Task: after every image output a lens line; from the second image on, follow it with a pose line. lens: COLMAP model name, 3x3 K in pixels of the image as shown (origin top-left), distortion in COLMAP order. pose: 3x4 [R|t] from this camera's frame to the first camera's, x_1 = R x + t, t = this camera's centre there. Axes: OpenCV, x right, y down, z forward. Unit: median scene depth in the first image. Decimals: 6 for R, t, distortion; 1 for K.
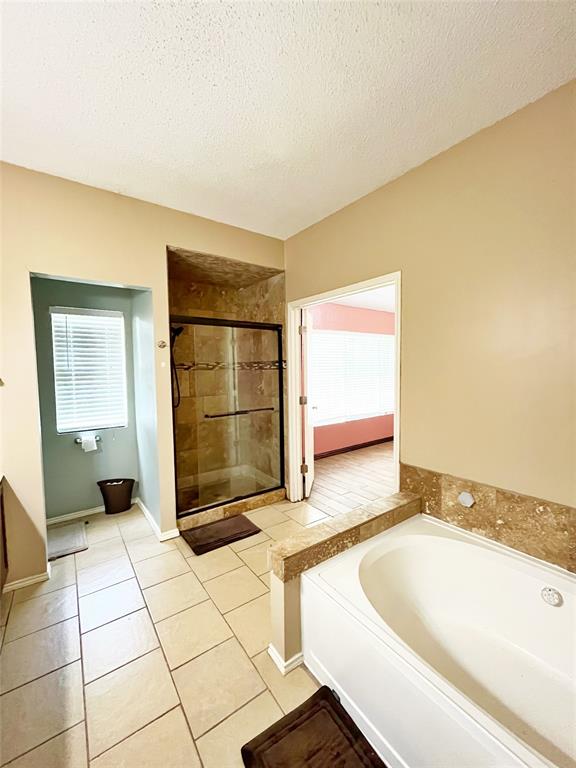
lens RADIAL K [[309.8, 0, 288.1], [0, 309.8, 384.2], [0, 0, 1]] dist [-0.003192, 0.000380]
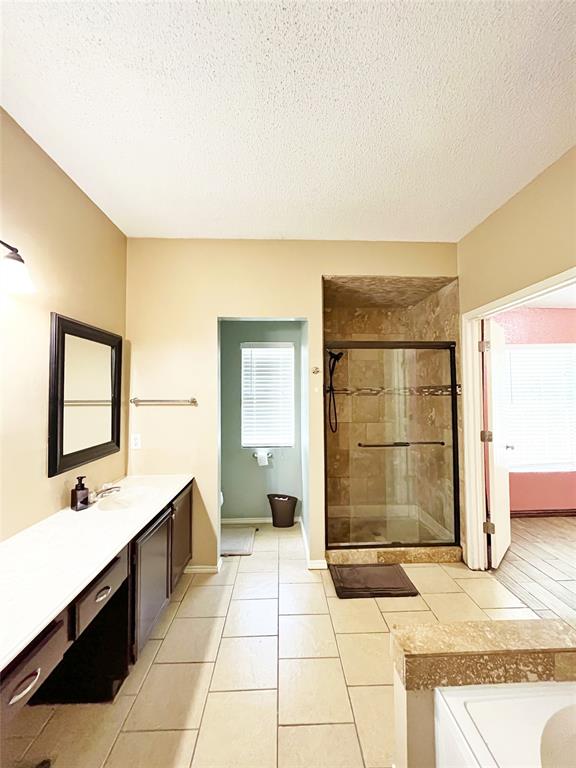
lens RADIAL K [[309.8, 0, 289.7], [0, 309.8, 384.1], [0, 0, 1]] dist [-0.003192, 0.000380]
pose [[0.830369, -0.010127, -0.557122, 0.079726], [-0.035060, 0.996904, -0.070378, -0.006219], [0.556110, 0.077972, 0.827443, 0.089161]]
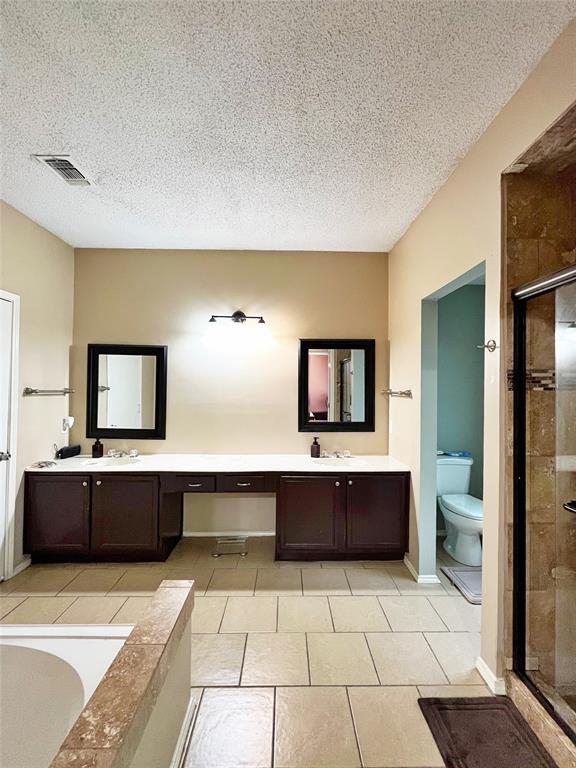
lens RADIAL K [[326.4, 0, 286.4], [0, 326.4, 384.3], [0, 0, 1]] dist [-0.000326, 0.000131]
pose [[-0.576880, 0.007800, -0.816792, 0.284557], [-0.038541, 0.998581, 0.036757, -0.053111], [0.815919, 0.052684, -0.575760, 0.886643]]
